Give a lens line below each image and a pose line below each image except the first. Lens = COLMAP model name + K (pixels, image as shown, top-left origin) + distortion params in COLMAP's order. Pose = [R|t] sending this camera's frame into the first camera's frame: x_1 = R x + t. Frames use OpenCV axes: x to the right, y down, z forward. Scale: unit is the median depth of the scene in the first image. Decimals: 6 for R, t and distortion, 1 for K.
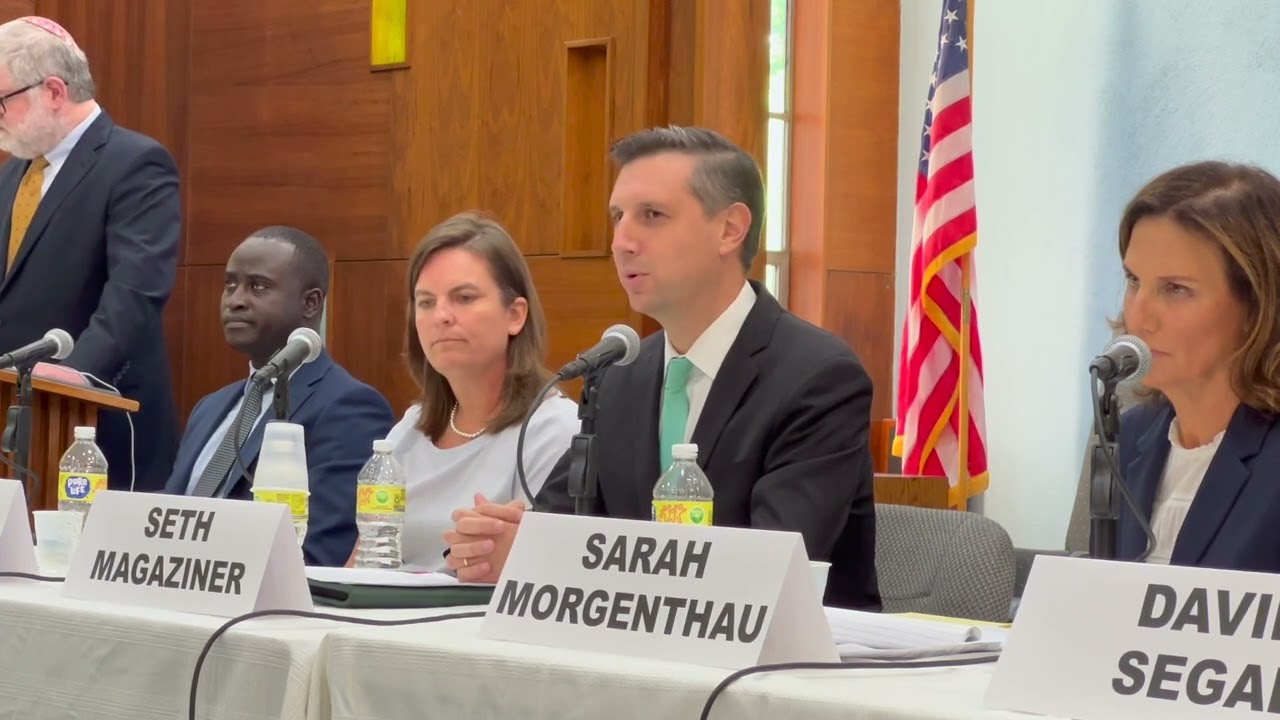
lens RADIAL K [[3292.2, 0, 621.1], [0, 3292.2, 352.4], [0, 0, 1]] dist [-0.410847, 11.084918]
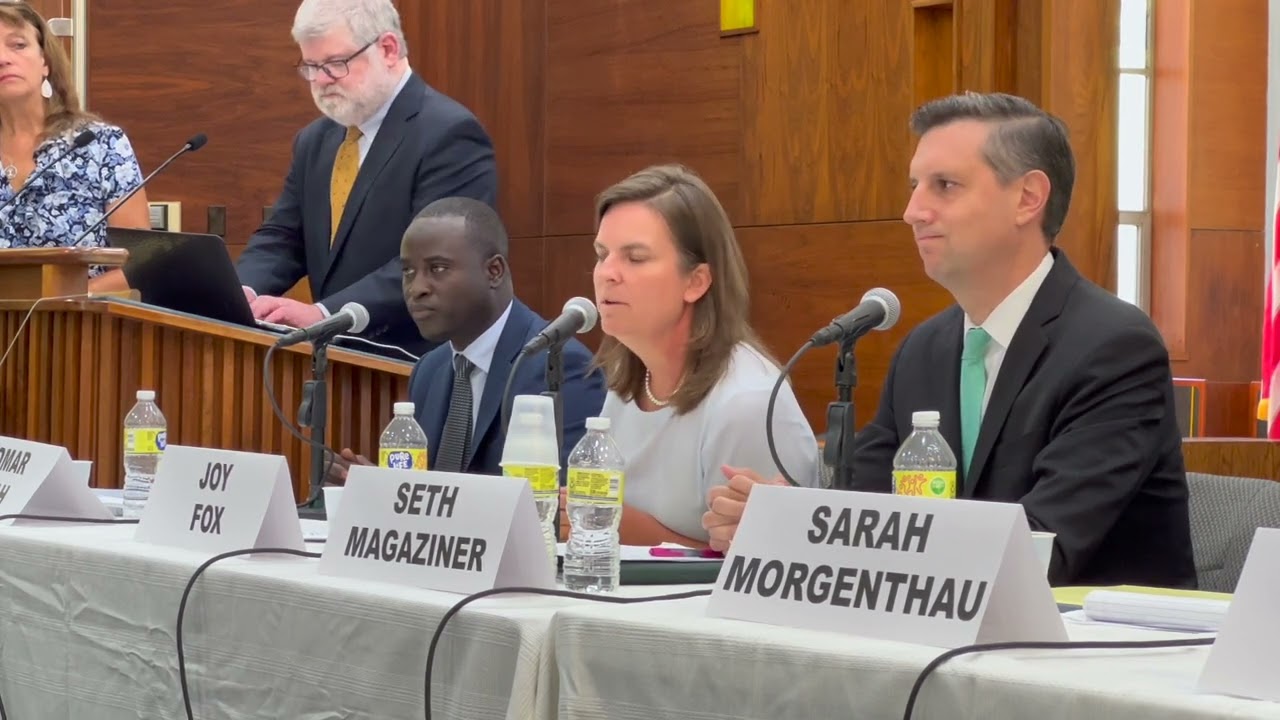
lens RADIAL K [[3292.2, 0, 621.1], [0, 3292.2, 352.4], [0, 0, 1]] dist [-0.410847, 11.084918]
pose [[0.991703, -0.014510, -0.127732, 0.050260], [0.015744, 0.999839, 0.008658, 0.000918], [0.127585, -0.010597, 0.991771, 0.038176]]
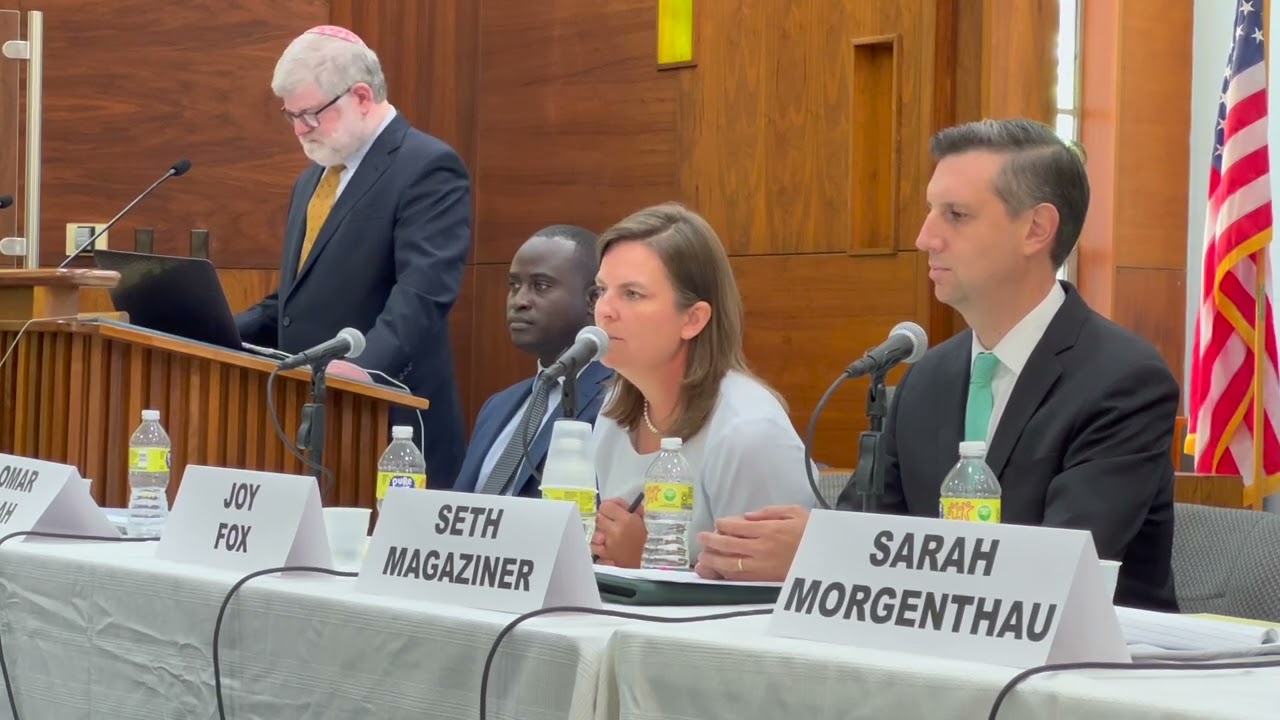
lens RADIAL K [[3292.2, 0, 621.1], [0, 3292.2, 352.4], [0, 0, 1]] dist [-0.410847, 11.084918]
pose [[0.996182, -0.001697, -0.087288, 0.000088], [0.001754, 0.999998, 0.000577, 0.000003], [0.087287, -0.000728, 0.996183, -0.002005]]
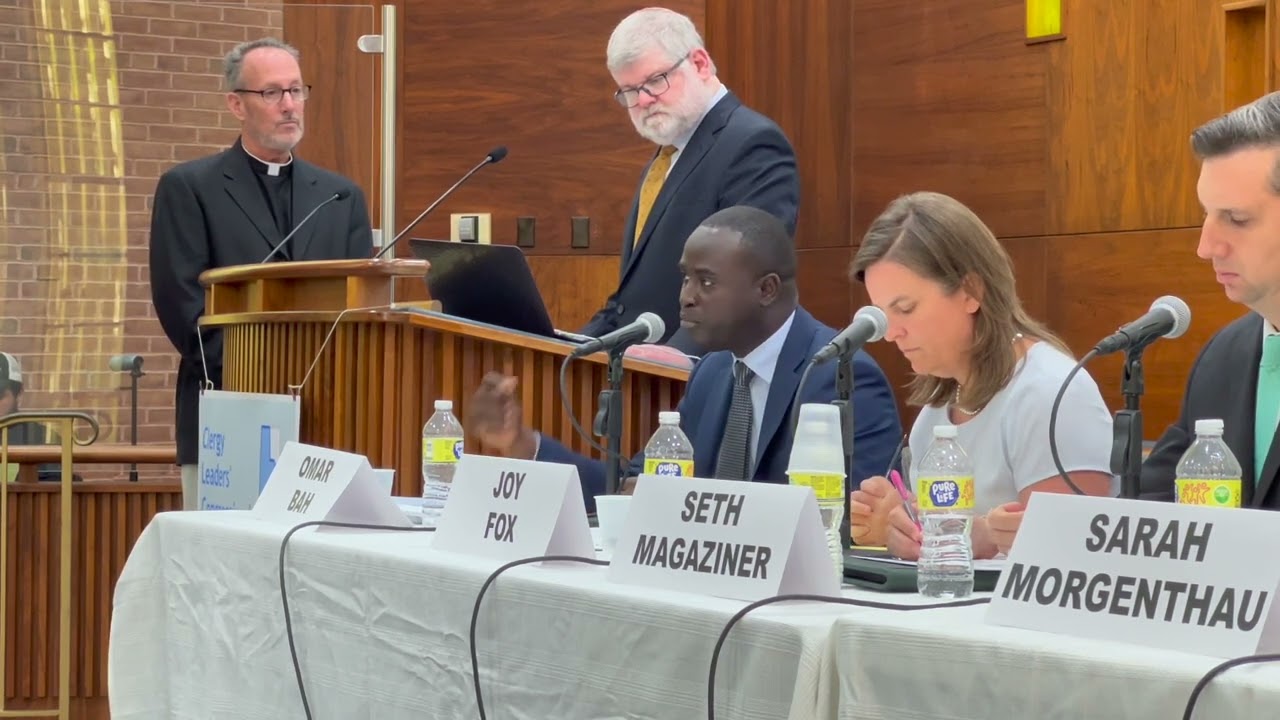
lens RADIAL K [[3292.2, 0, 621.1], [0, 3292.2, 352.4], [0, 0, 1]] dist [-0.410847, 11.084918]
pose [[0.974594, -0.017799, -0.223270, 0.061984], [0.019201, 0.999807, 0.004111, 0.001068], [0.223154, -0.008294, 0.974748, 0.032221]]
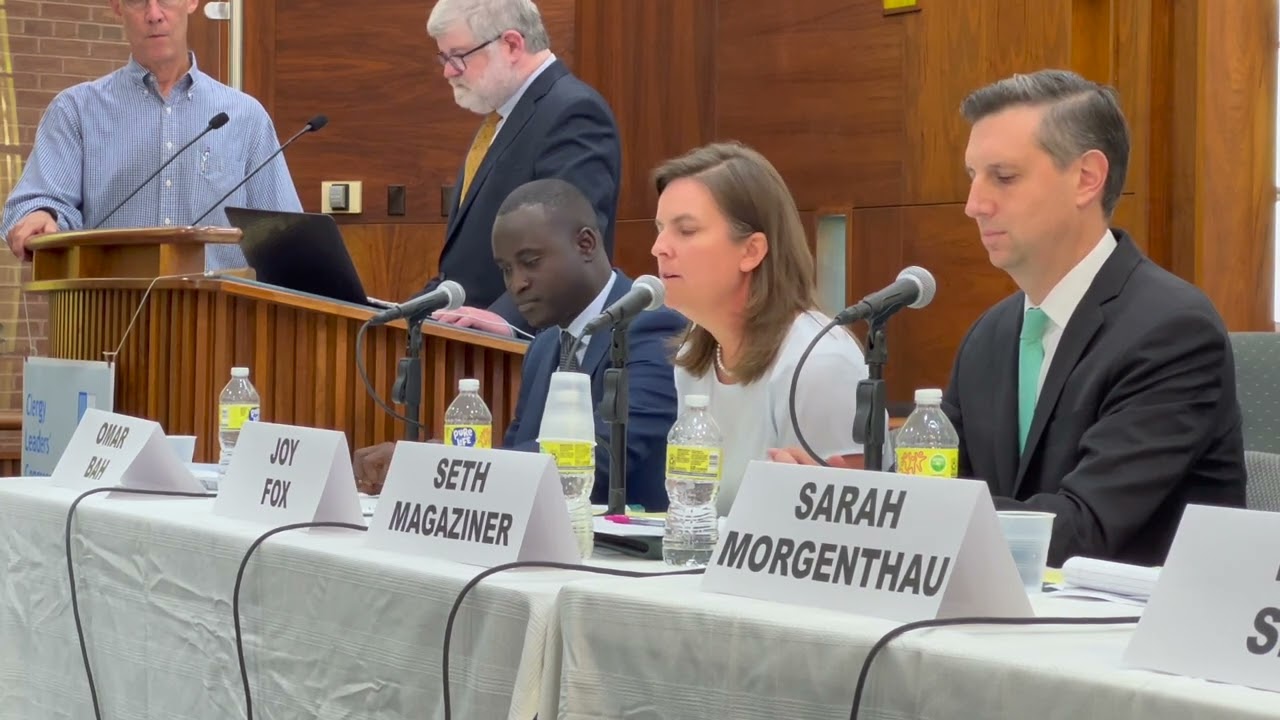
lens RADIAL K [[3292.2, 0, 621.1], [0, 3292.2, 352.4], [0, 0, 1]] dist [-0.410847, 11.084918]
pose [[0.979389, -0.012170, -0.201614, 0.117123], [0.015304, 0.999785, 0.013993, 0.002158], [0.201400, -0.016790, 0.979365, 0.037832]]
